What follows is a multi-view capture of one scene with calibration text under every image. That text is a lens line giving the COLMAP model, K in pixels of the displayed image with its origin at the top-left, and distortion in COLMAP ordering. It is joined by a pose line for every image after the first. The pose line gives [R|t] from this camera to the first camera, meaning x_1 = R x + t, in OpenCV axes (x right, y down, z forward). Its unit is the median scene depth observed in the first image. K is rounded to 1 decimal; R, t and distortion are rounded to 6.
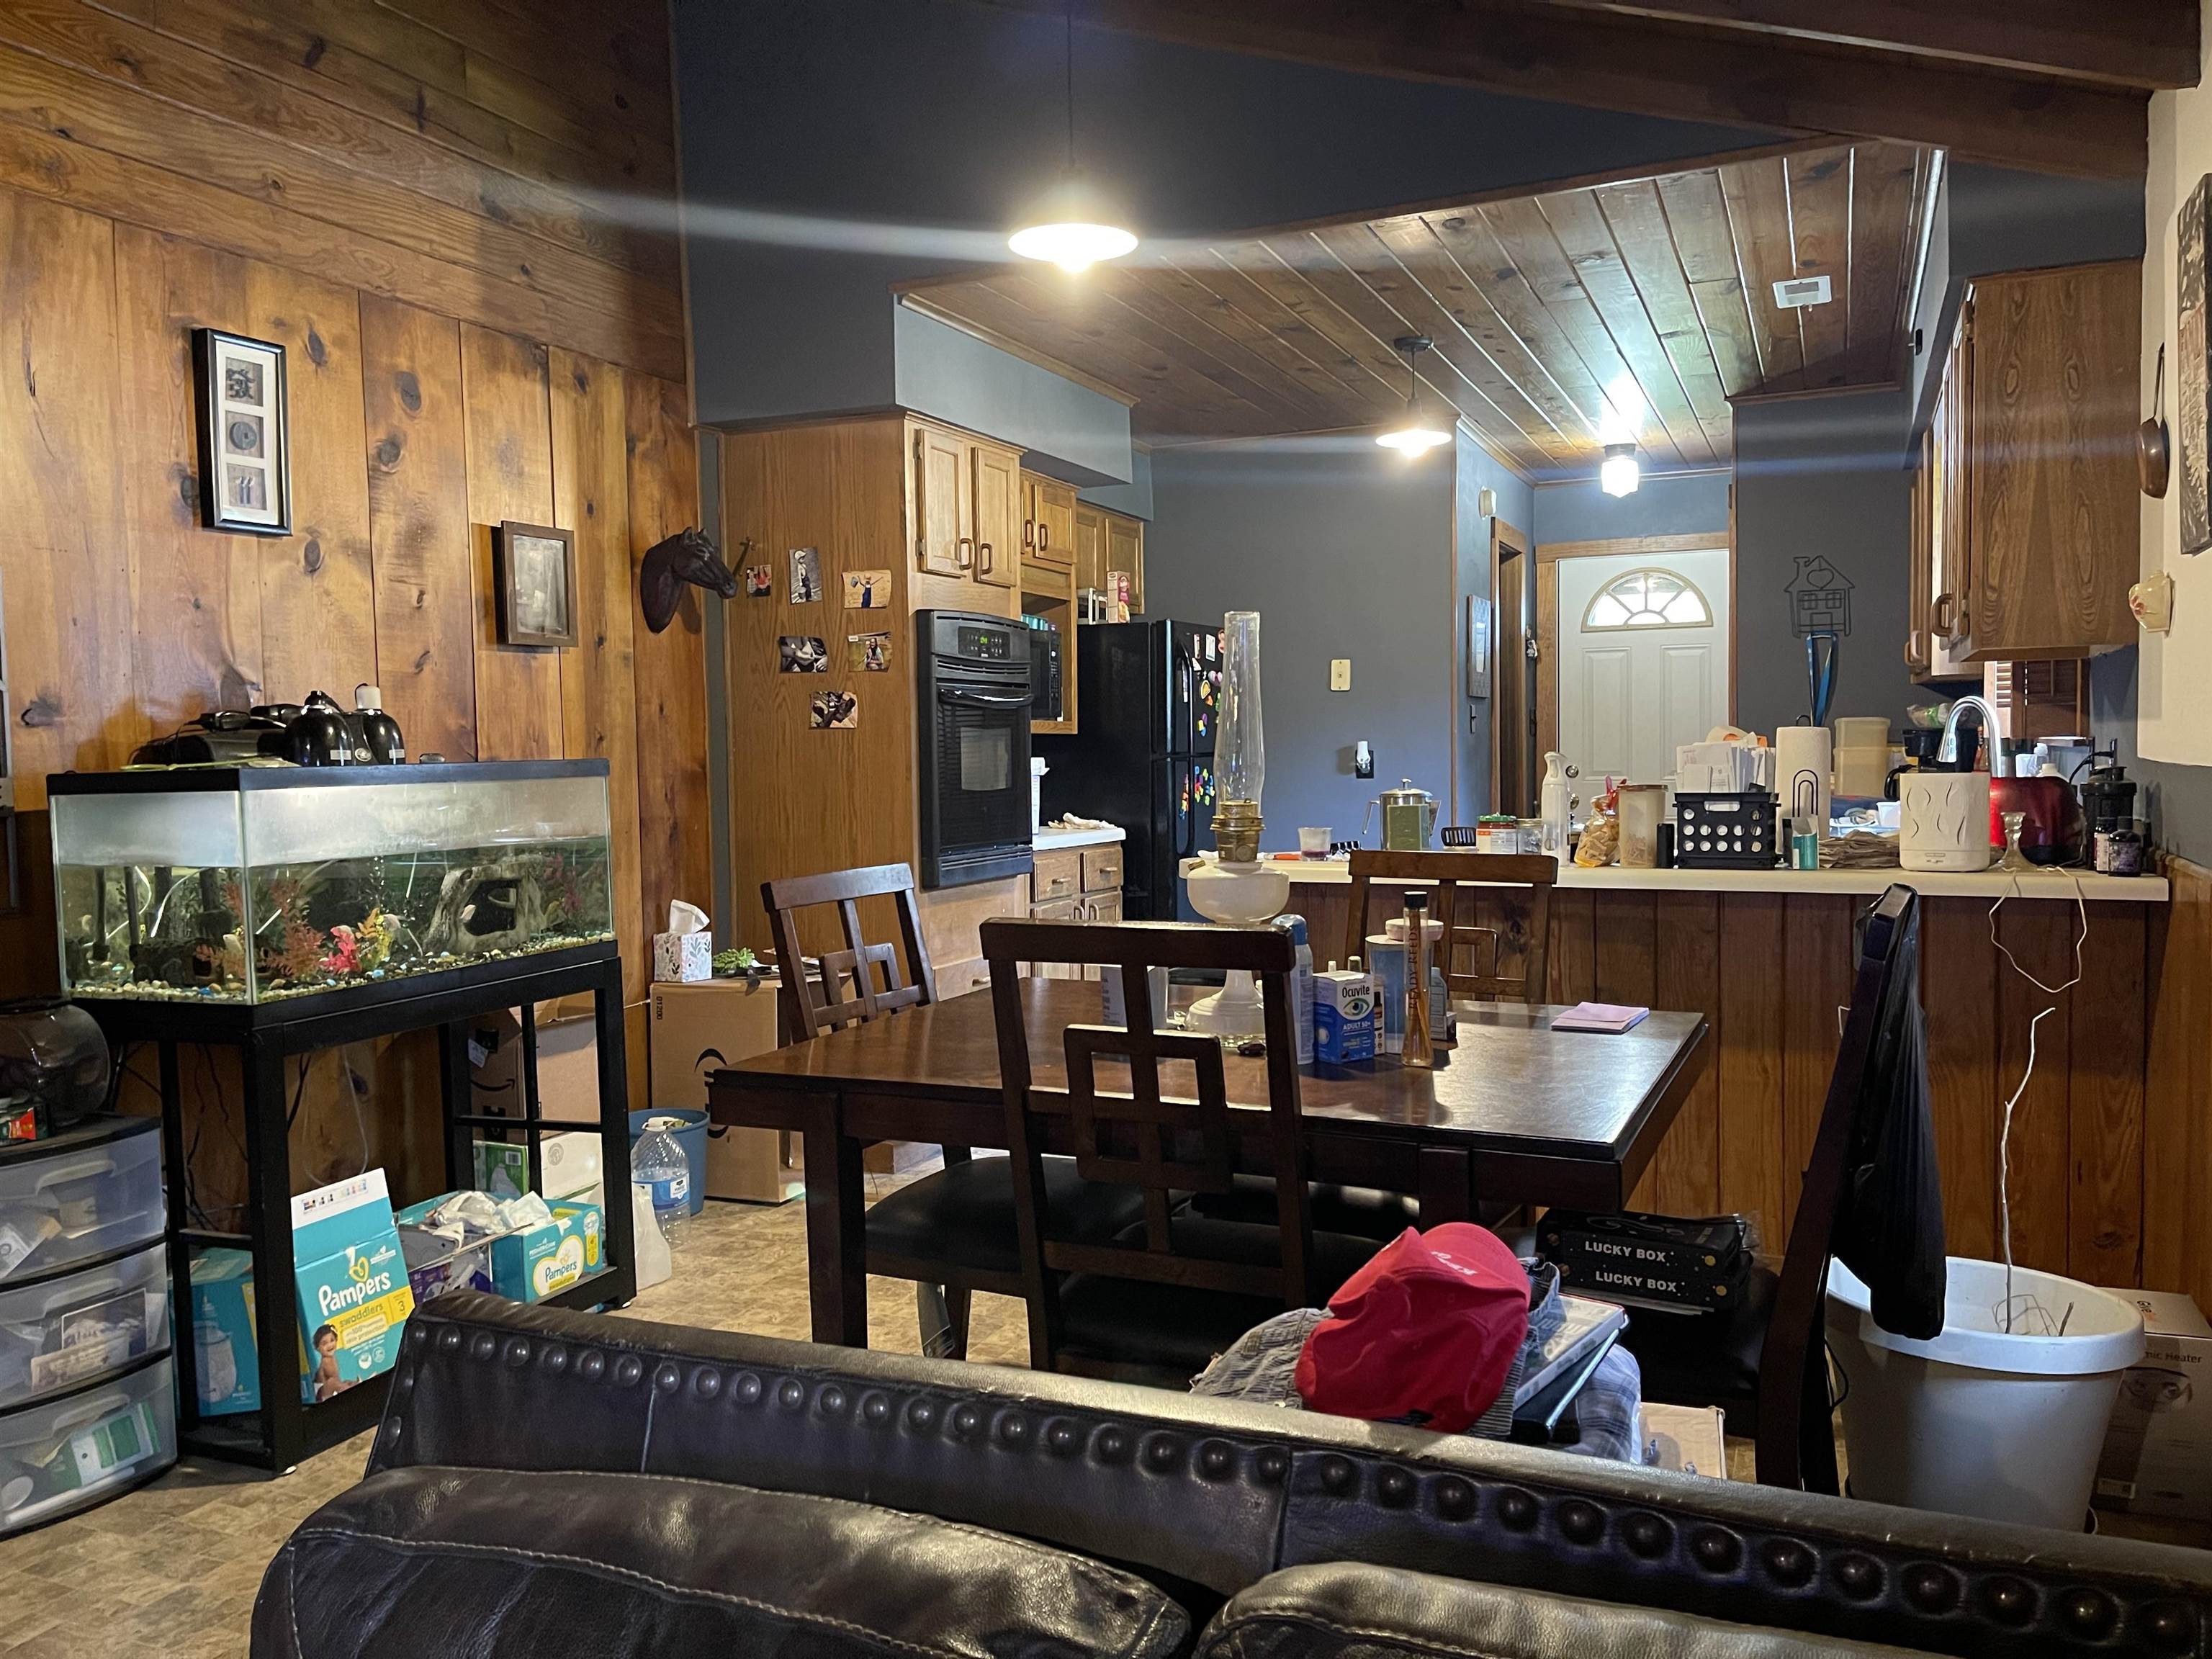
lens RADIAL K [[1664.6, 0, 1104.2], [0, 1664.6, 825.2], [0, 0, 1]] dist [0.036052, -0.011137]
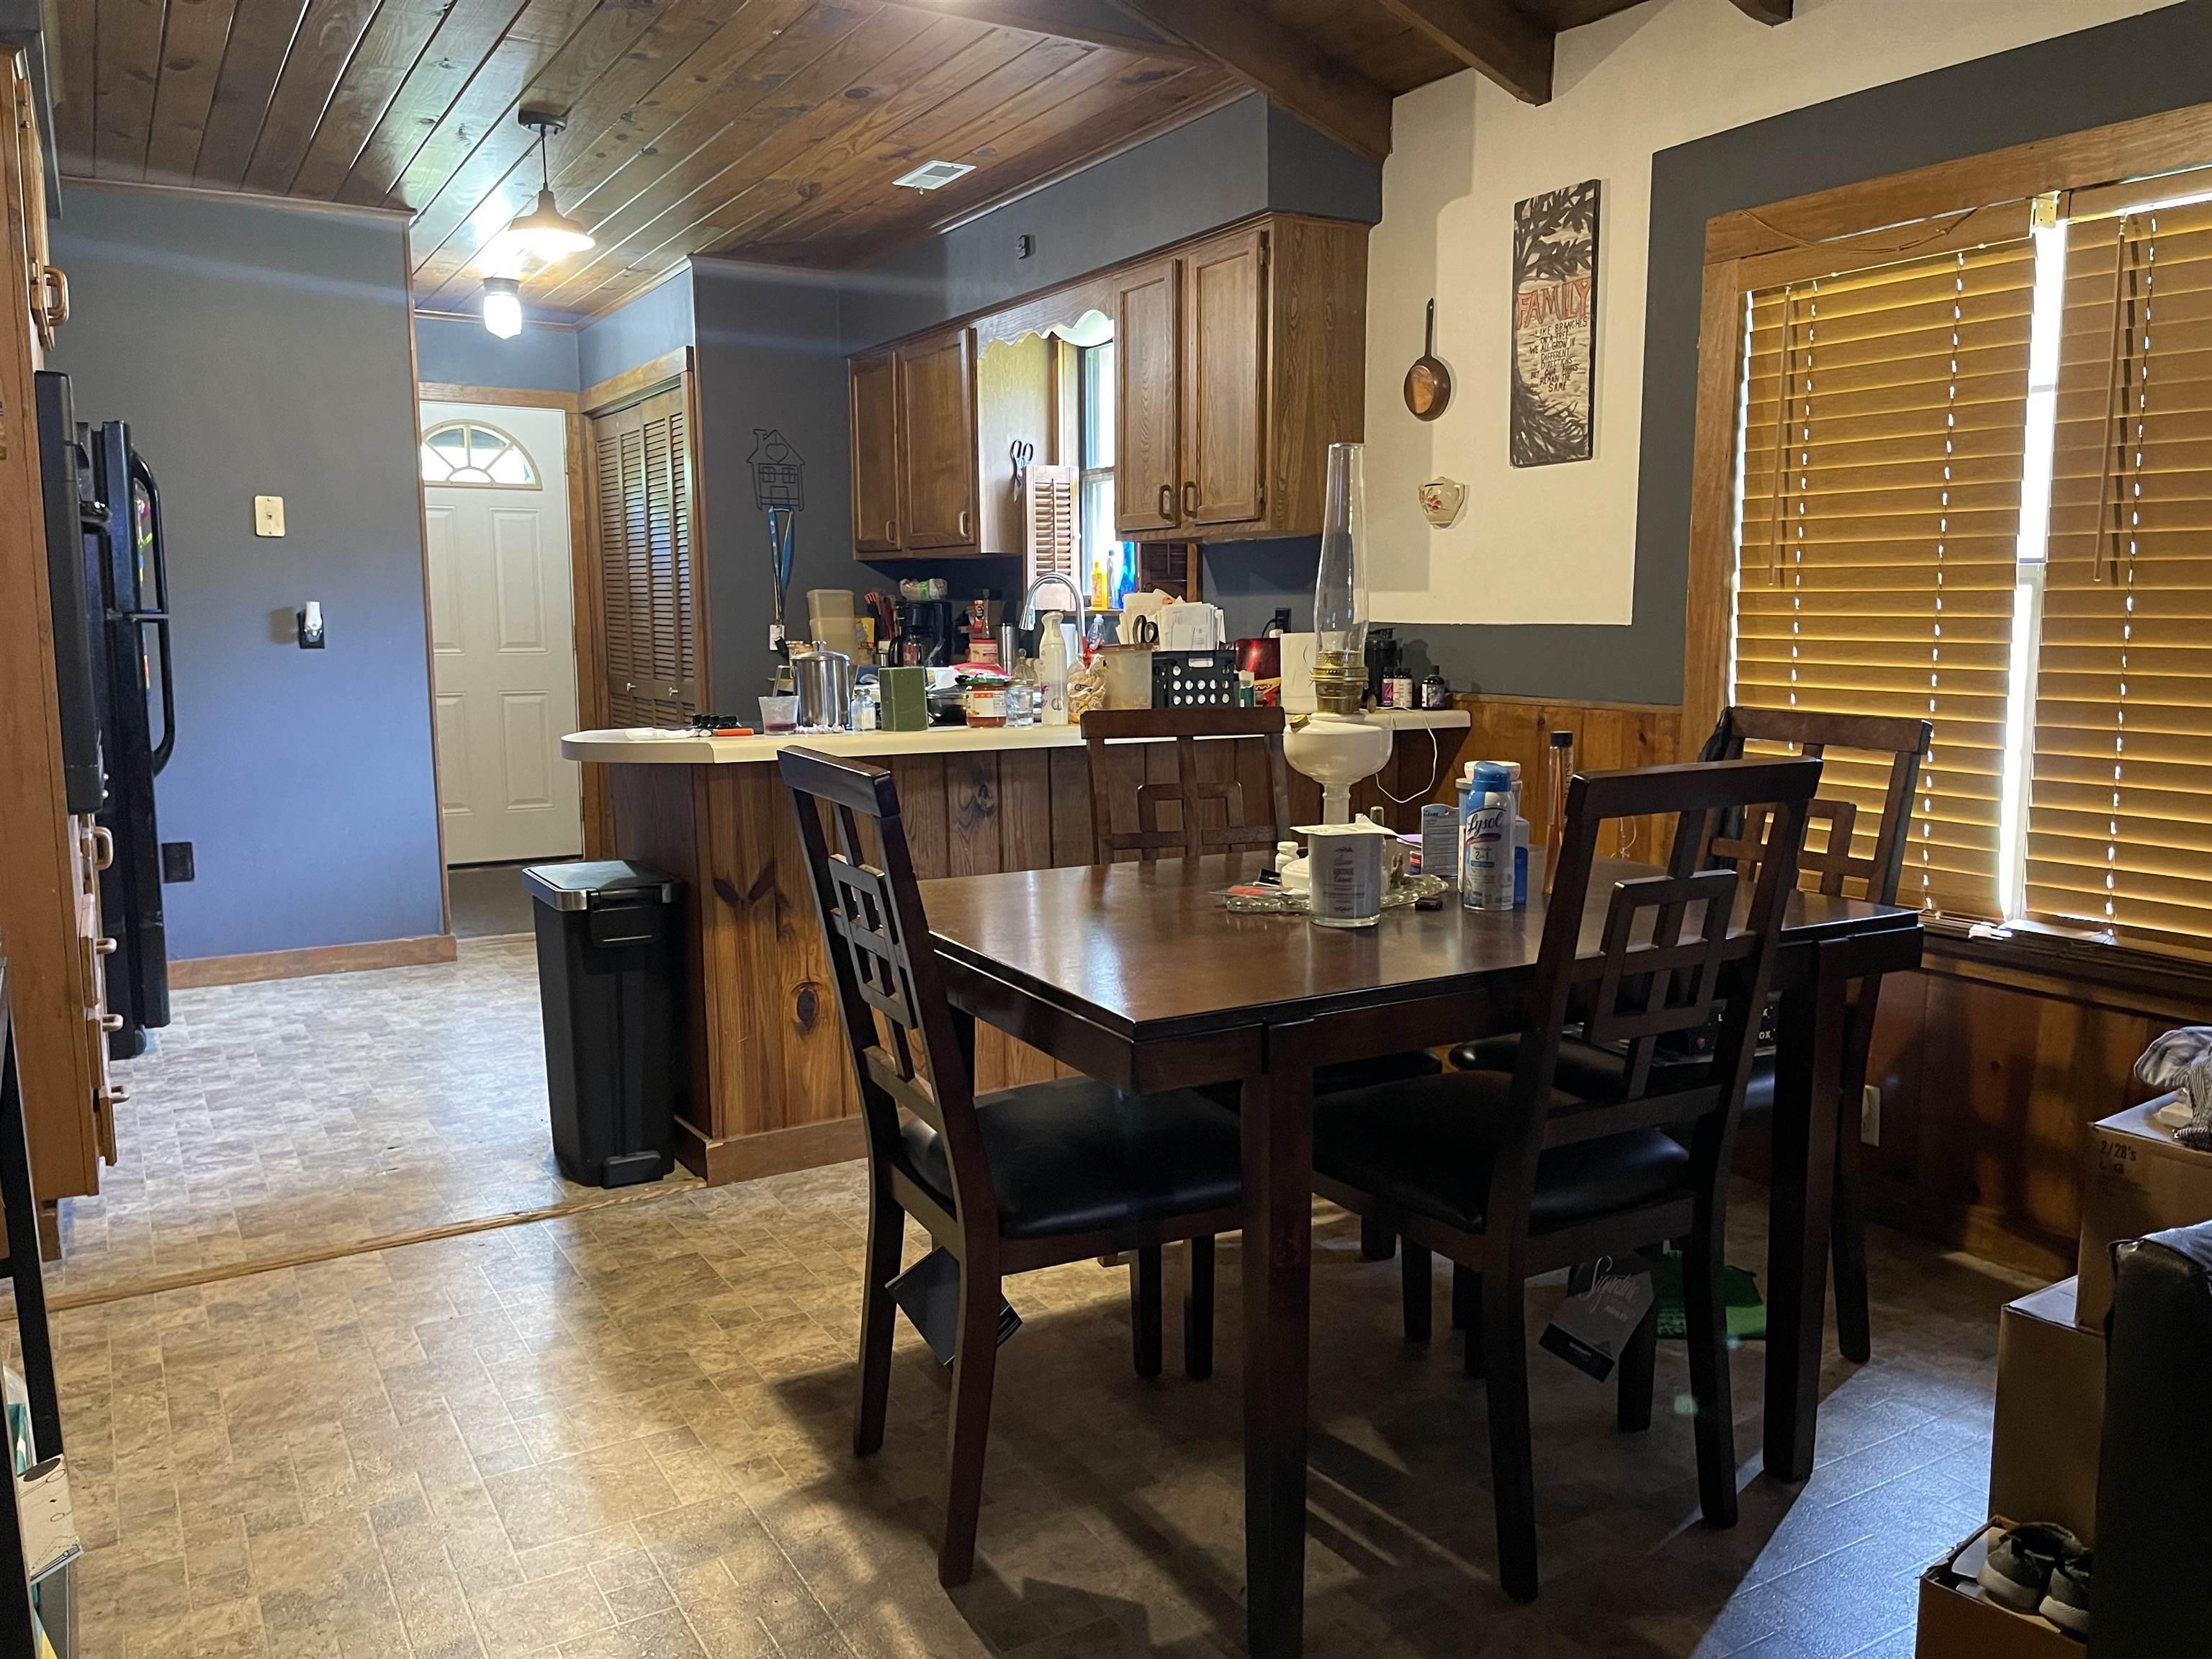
lens RADIAL K [[1664.6, 0, 1104.6], [0, 1664.6, 839.3], [0, 0, 1]] dist [0.036052, -0.011137]
pose [[0.582441, -0.095196, 0.807280, -0.536644], [0.031735, 0.995025, 0.094439, -0.001177], [-0.812253, -0.029386, 0.582564, 0.394076]]
